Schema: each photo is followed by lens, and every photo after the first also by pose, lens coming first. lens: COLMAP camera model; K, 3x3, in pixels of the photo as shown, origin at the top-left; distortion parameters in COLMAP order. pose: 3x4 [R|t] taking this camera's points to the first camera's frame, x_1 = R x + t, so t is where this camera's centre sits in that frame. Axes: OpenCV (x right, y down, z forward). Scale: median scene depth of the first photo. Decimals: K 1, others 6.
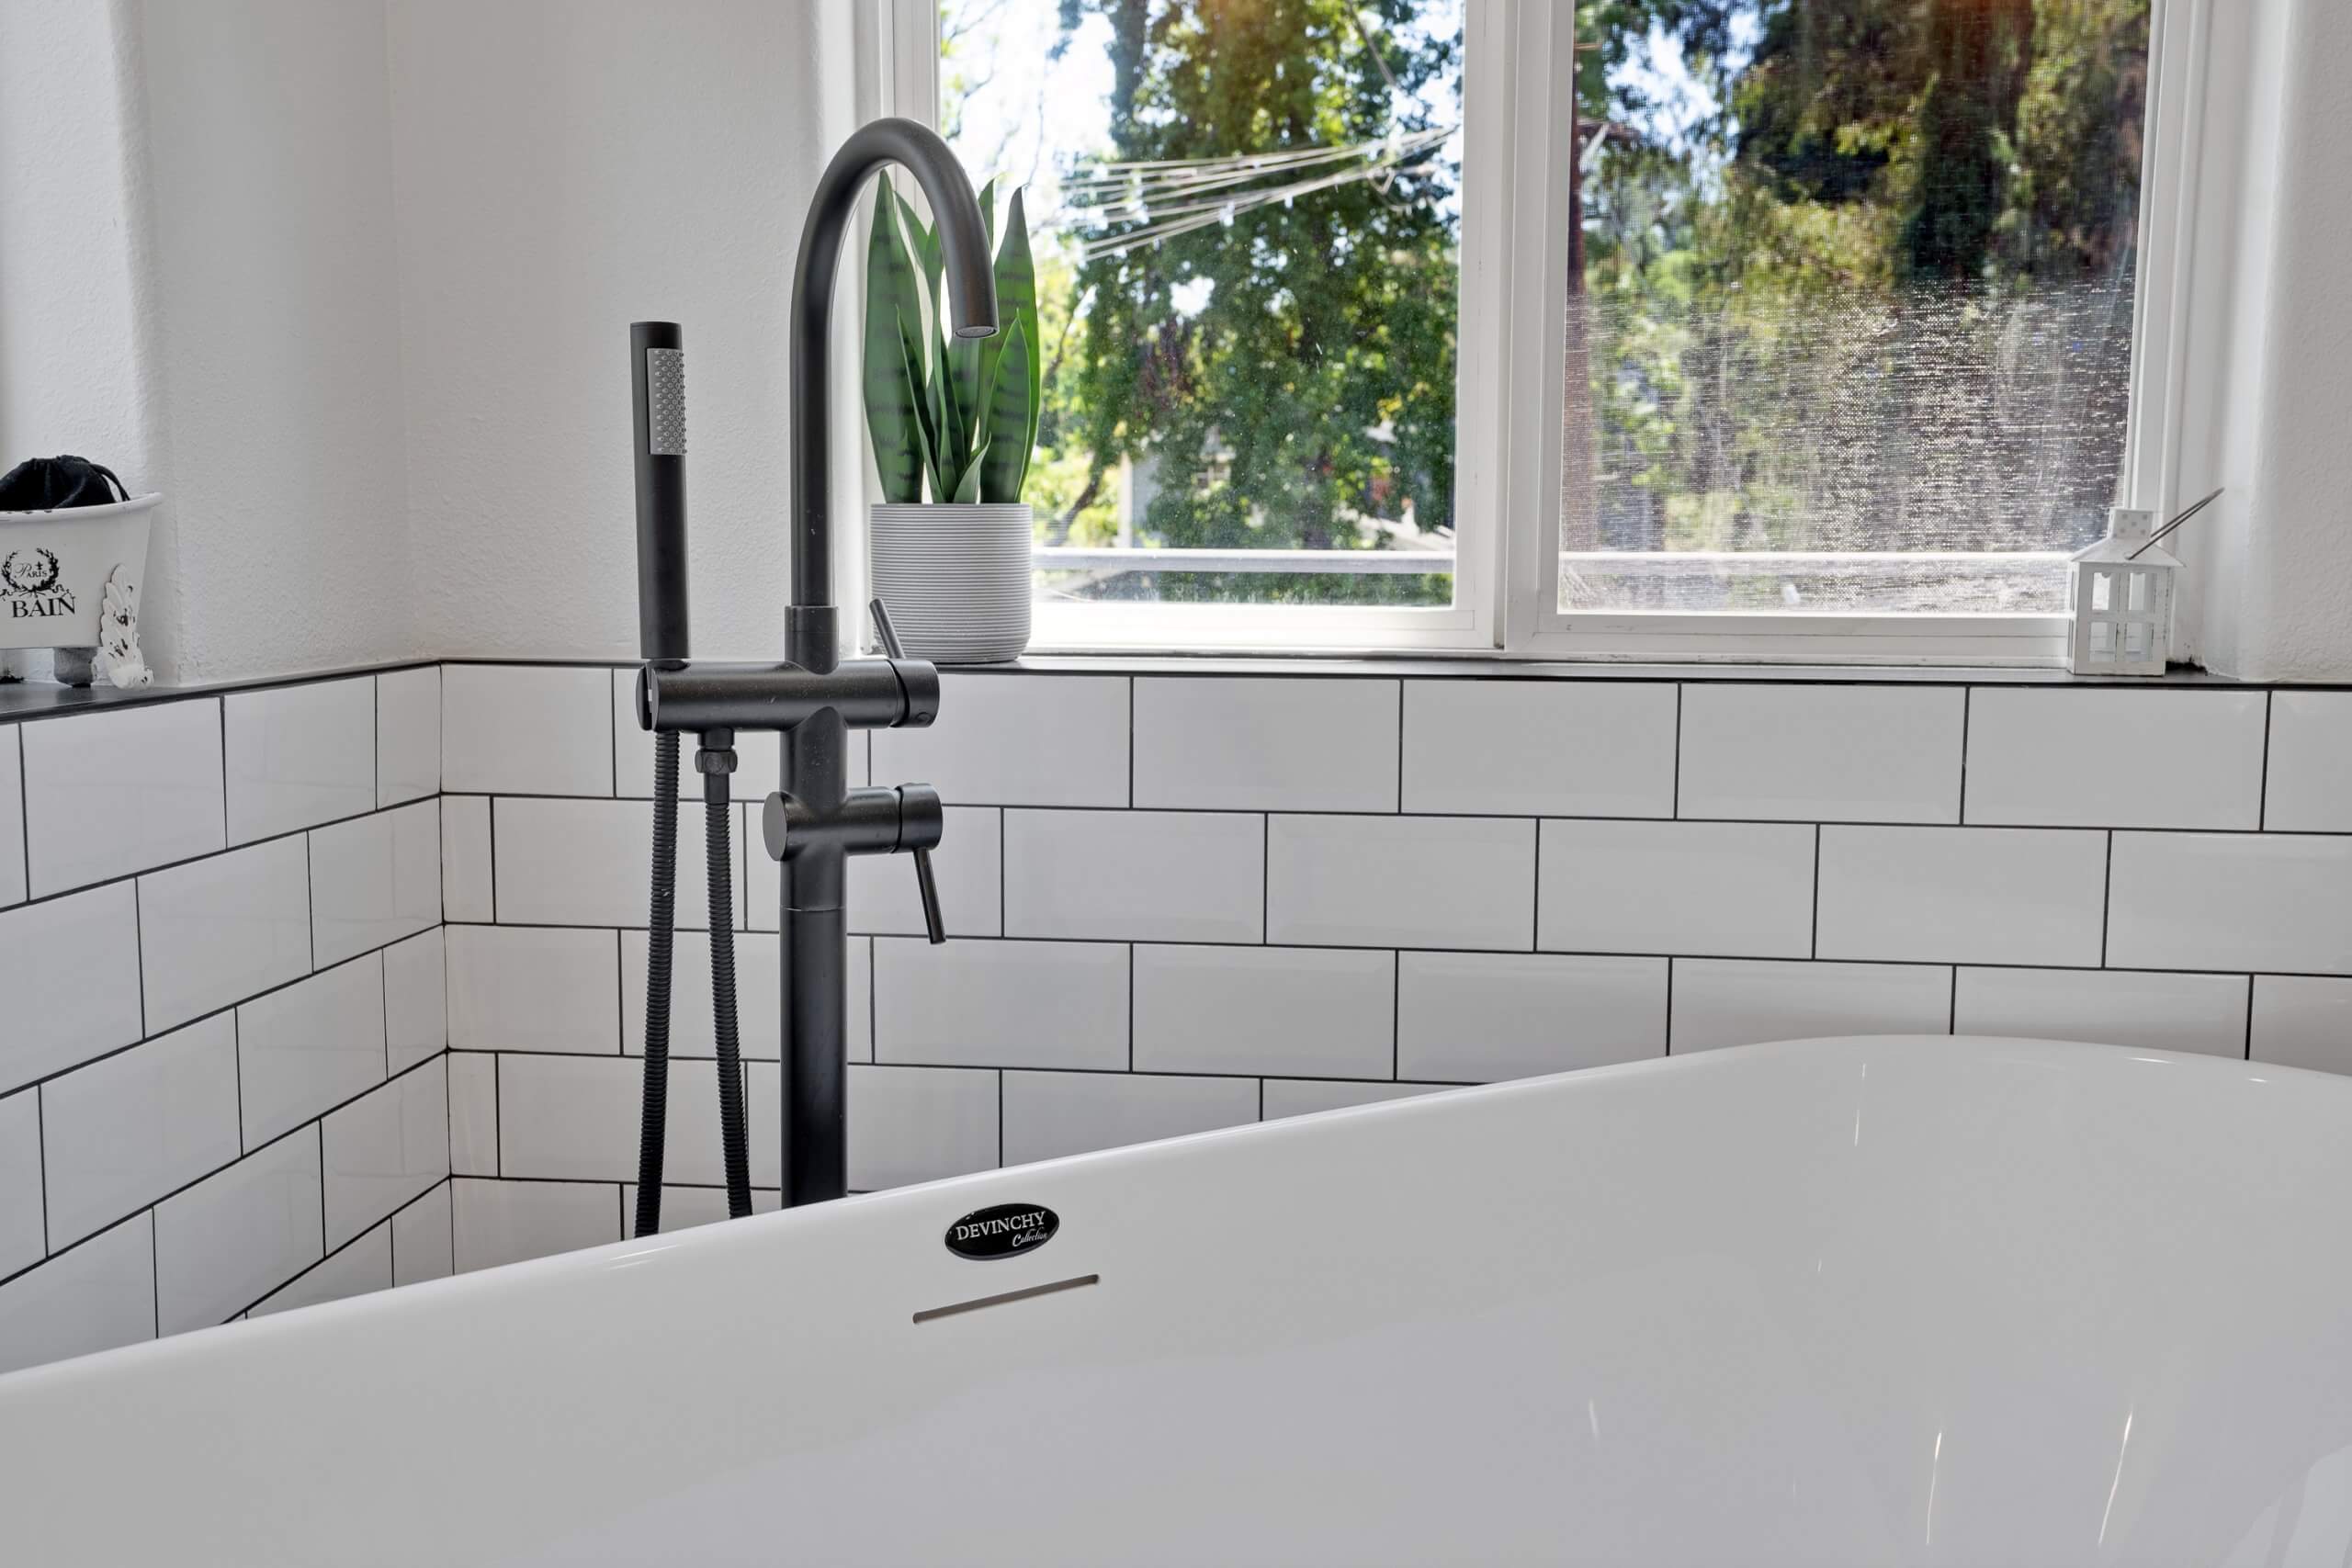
lens RADIAL K [[2257.2, 0, 1181.2], [0, 2257.2, 803.9], [0, 0, 1]] dist [0.064286, 0.000000]
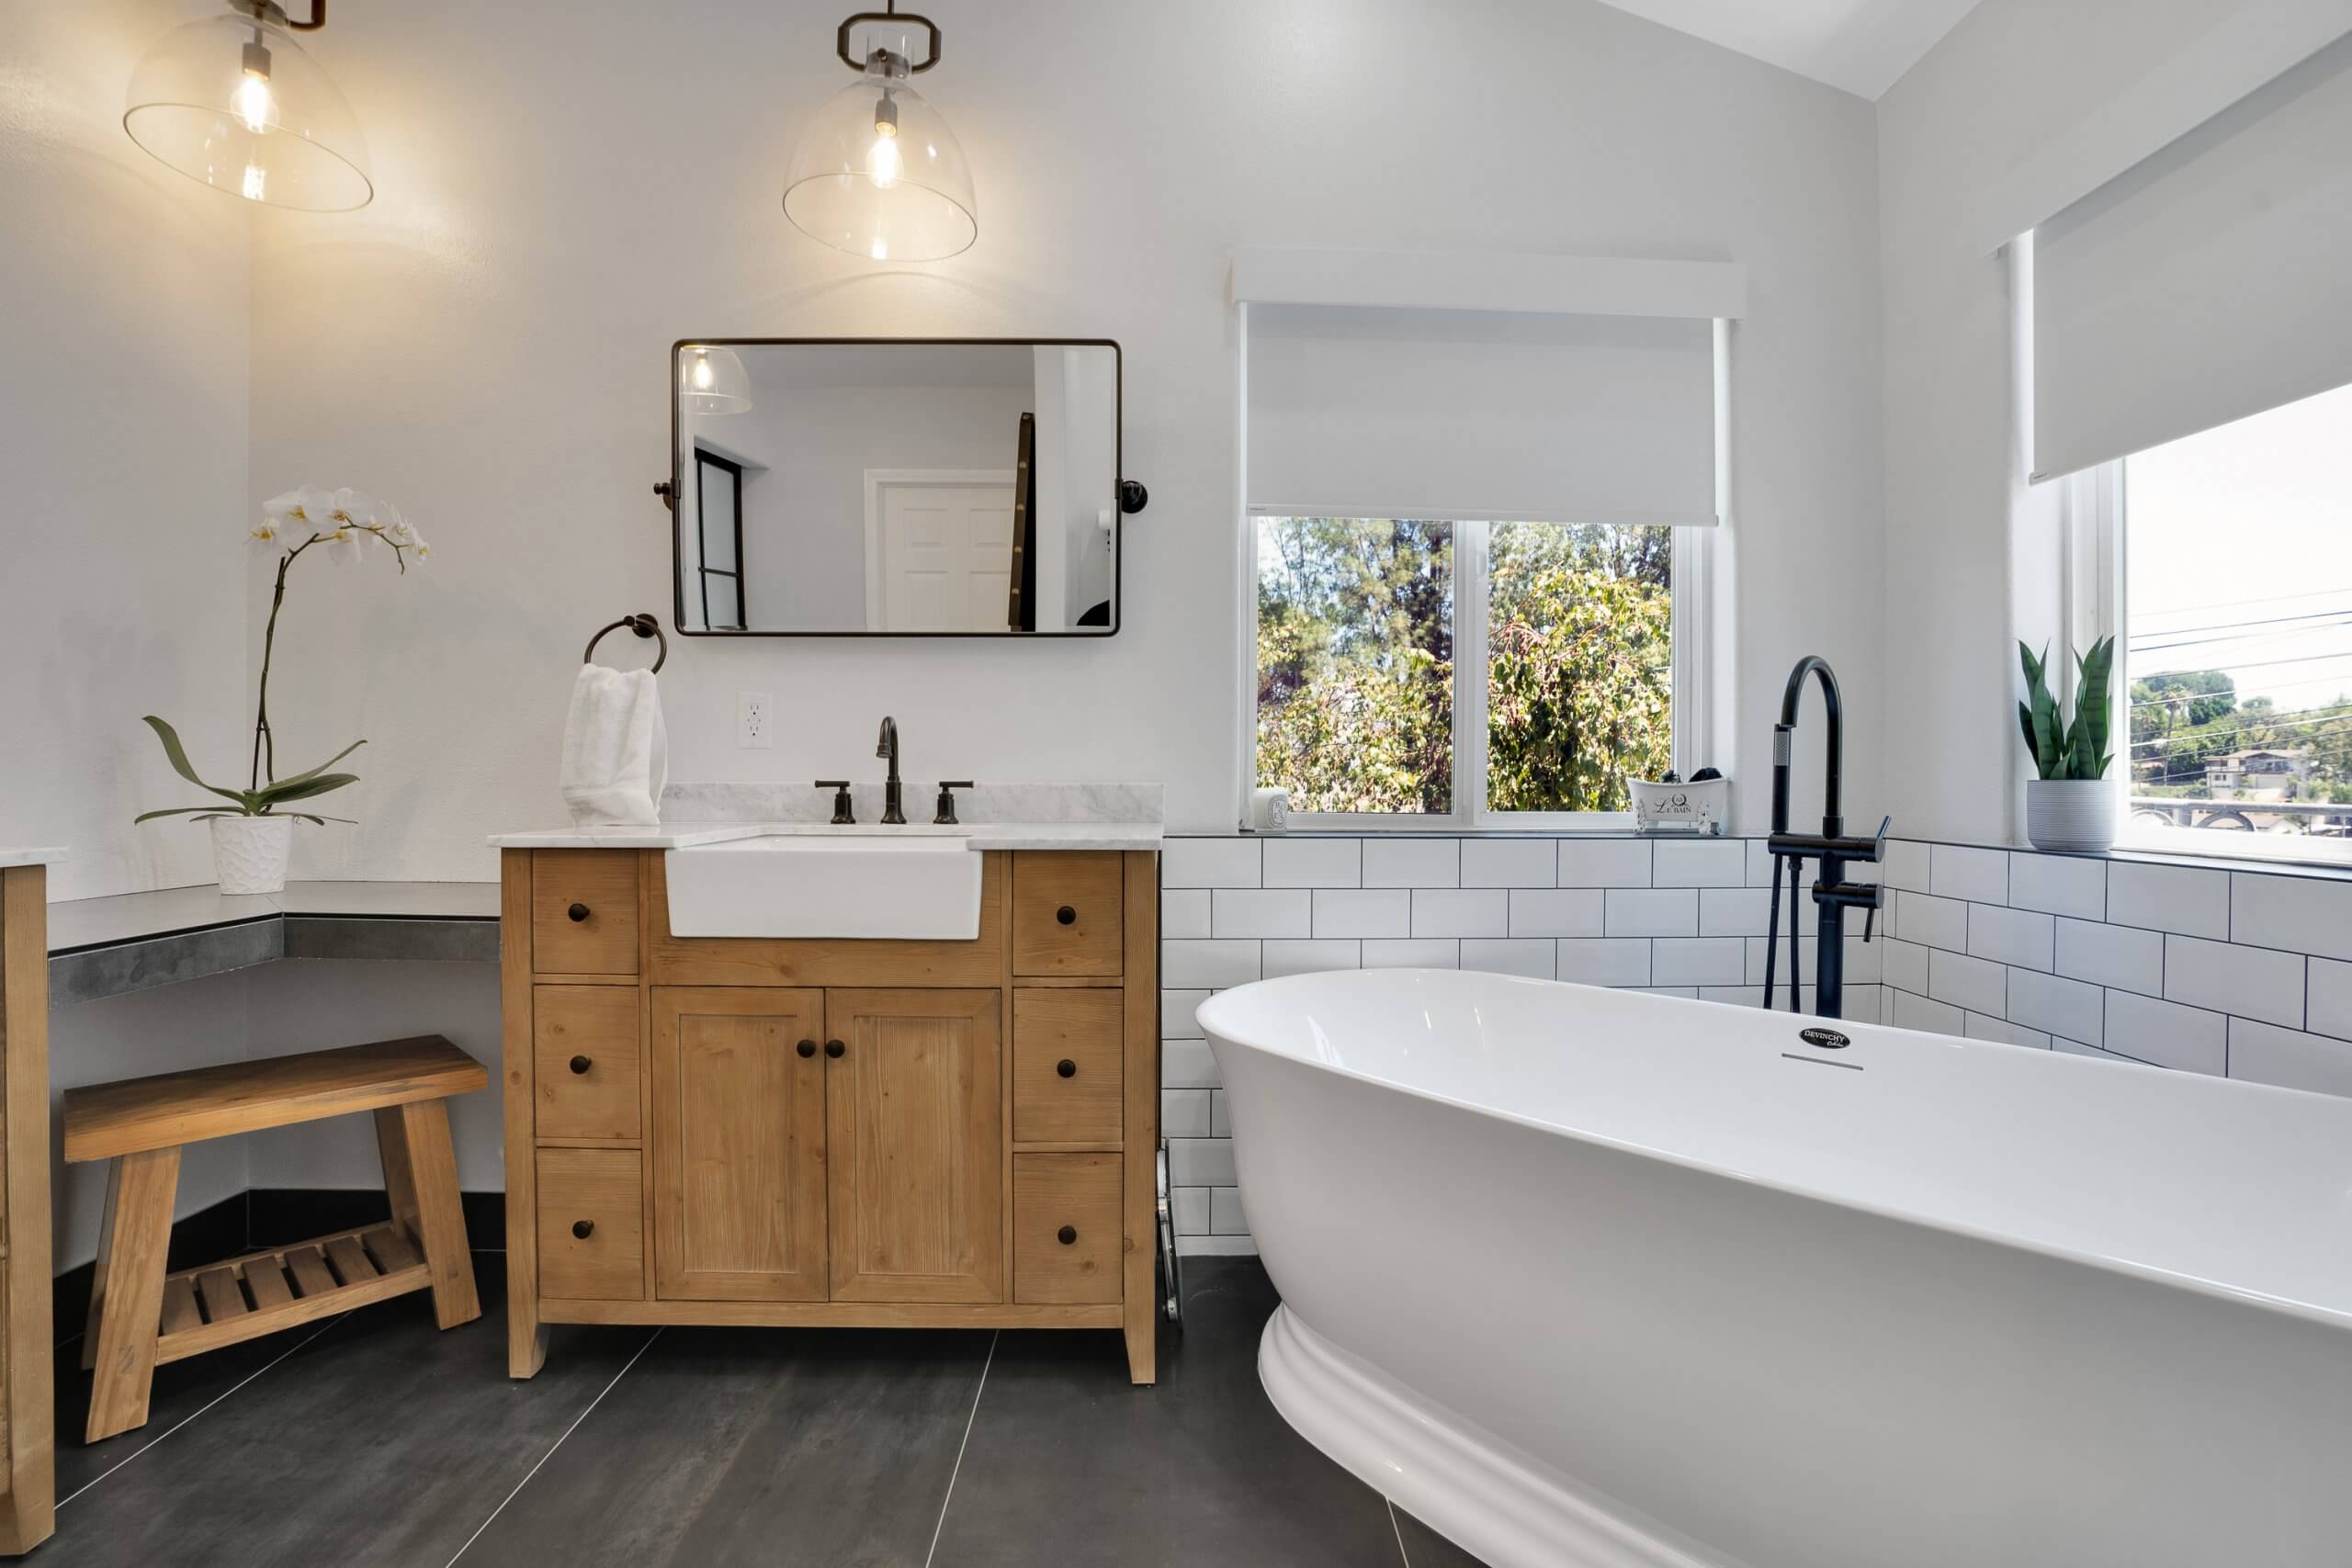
lens RADIAL K [[1082.2, 0, 1191.5], [0, 1082.2, 779.5], [0, 0, 1]] dist [-0.059940, 0.014922]
pose [[0.138327, 0.000576, -0.990386, 0.850512], [-0.126113, 0.991870, -0.017038, -0.006309], [0.982324, 0.127258, 0.137275, 0.006853]]
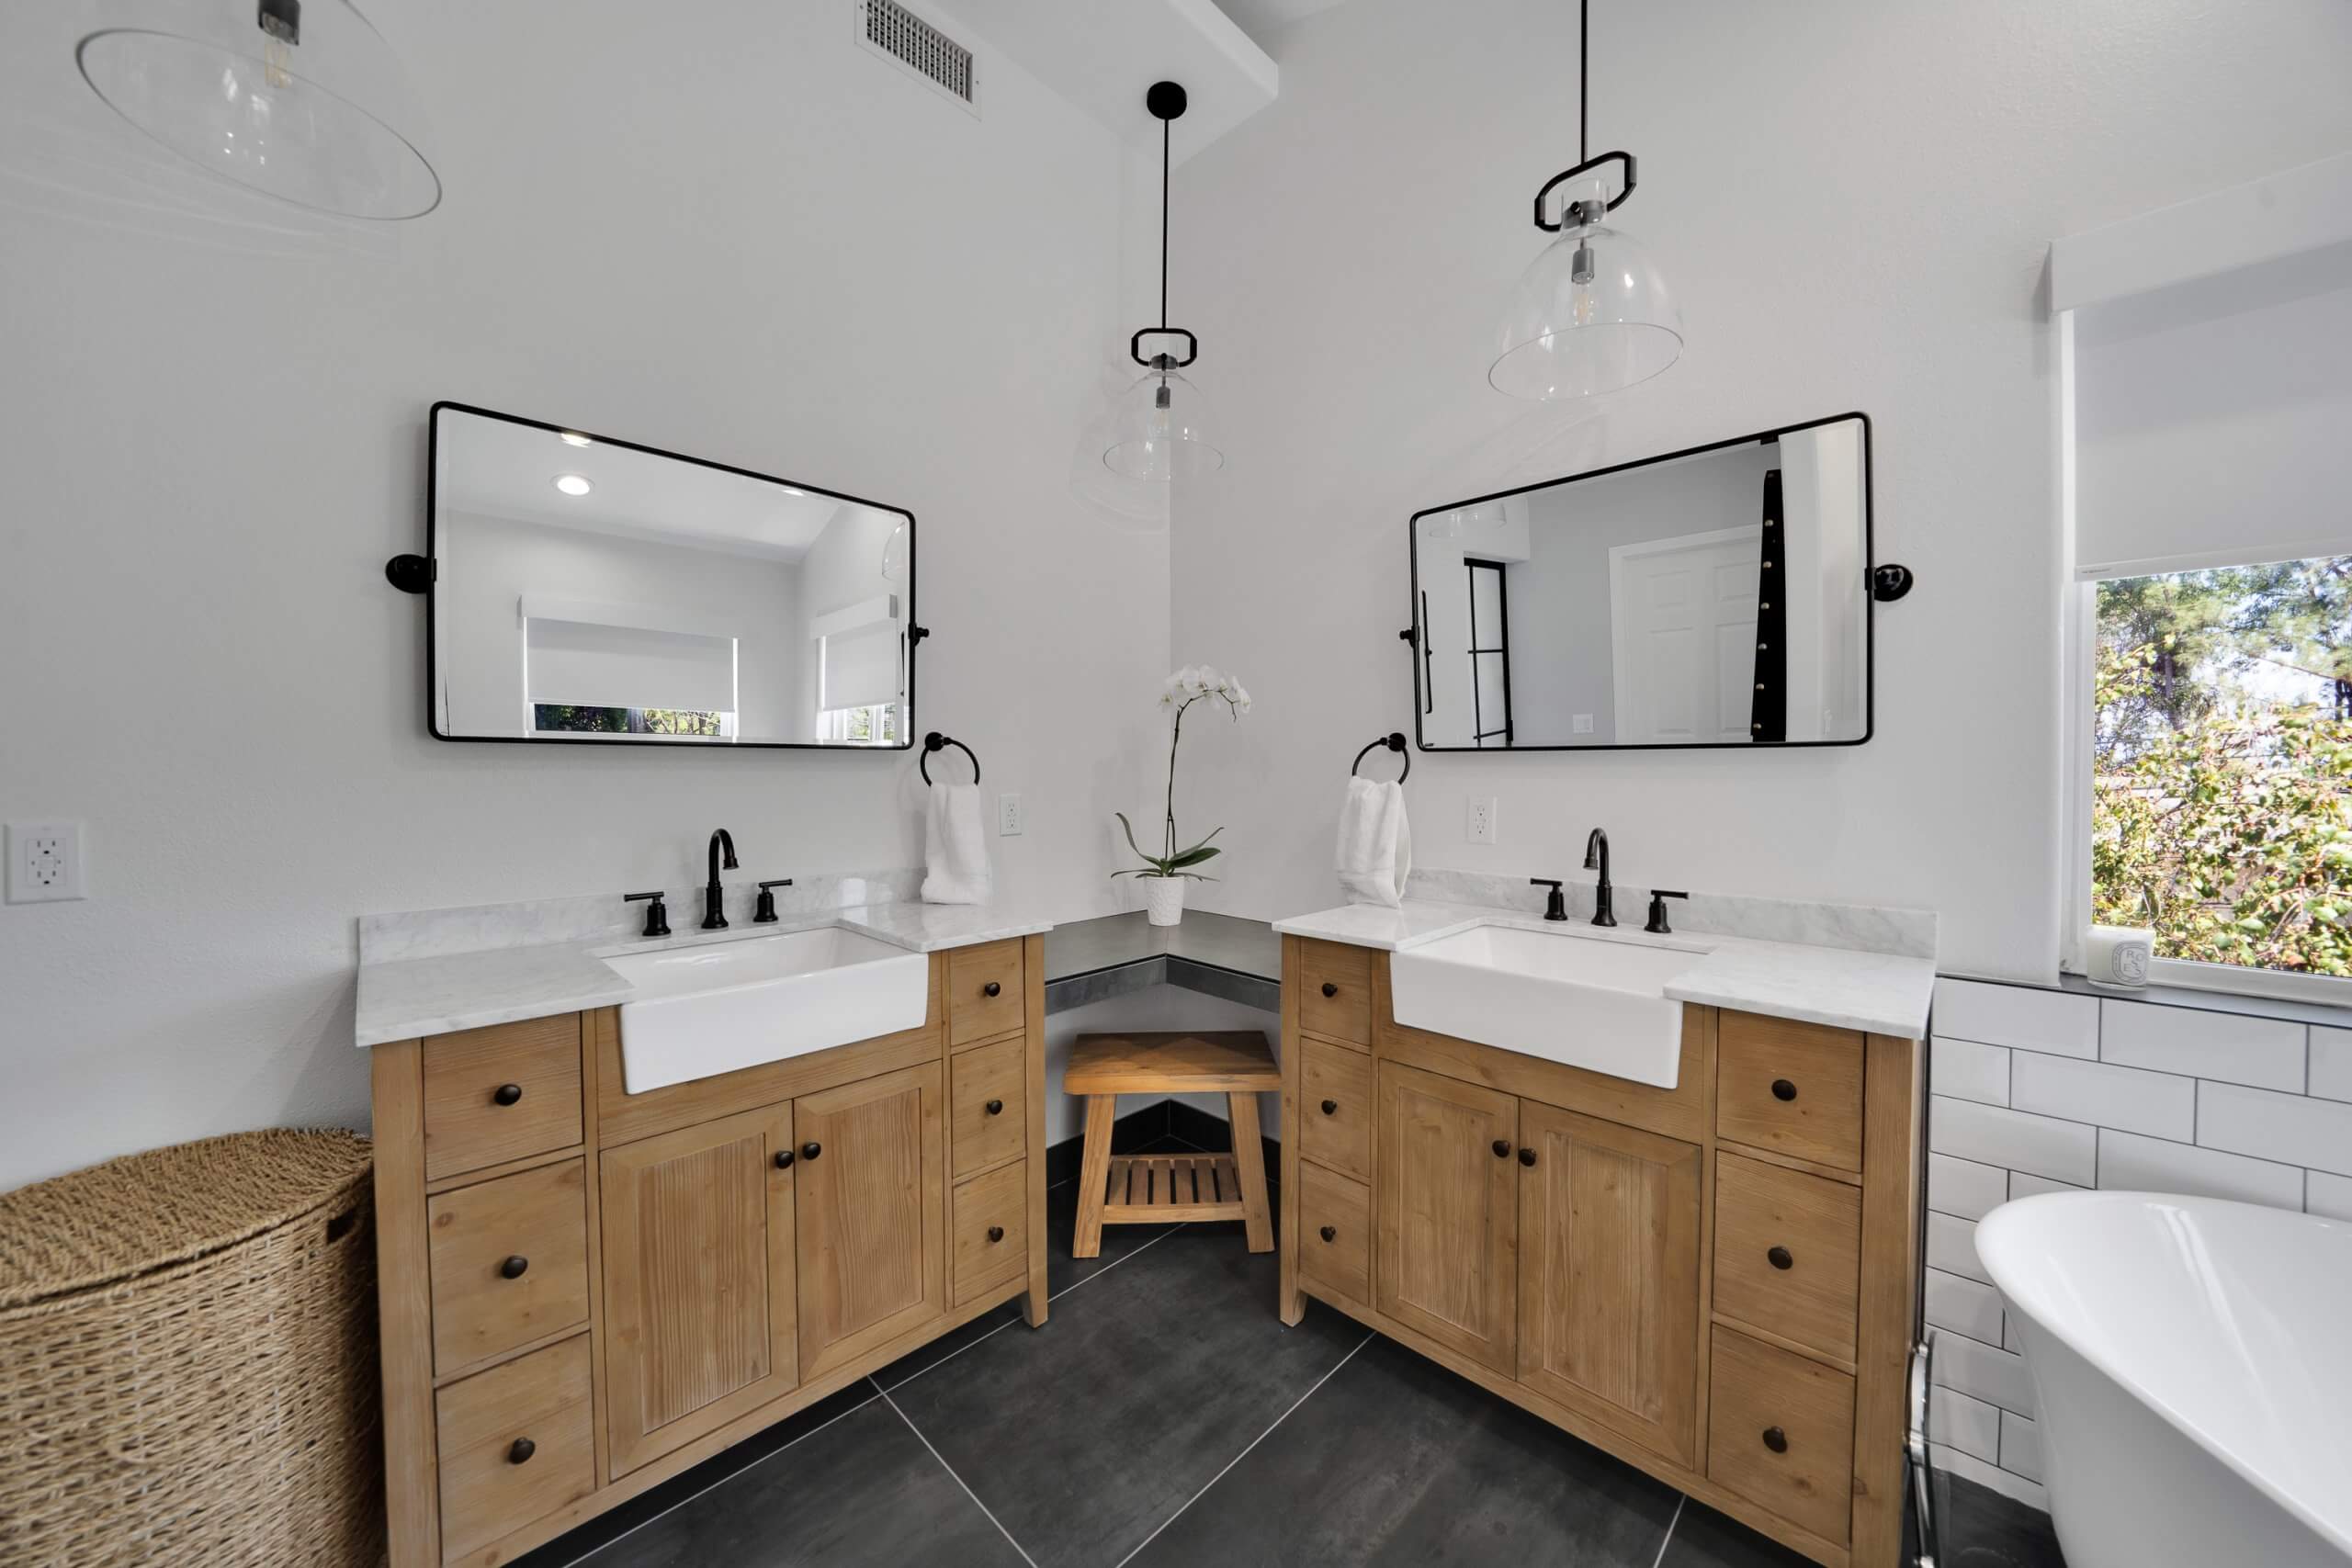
lens RADIAL K [[822.5, 0, 1193.7], [0, 822.5, 776.3], [0, 0, 1]] dist [-0.025838, 0.002543]
pose [[-0.605082, 0.002157, -0.796160, 0.675179], [-0.102029, 0.991541, 0.080228, -0.150128], [0.789598, 0.129776, -0.599744, 0.029263]]
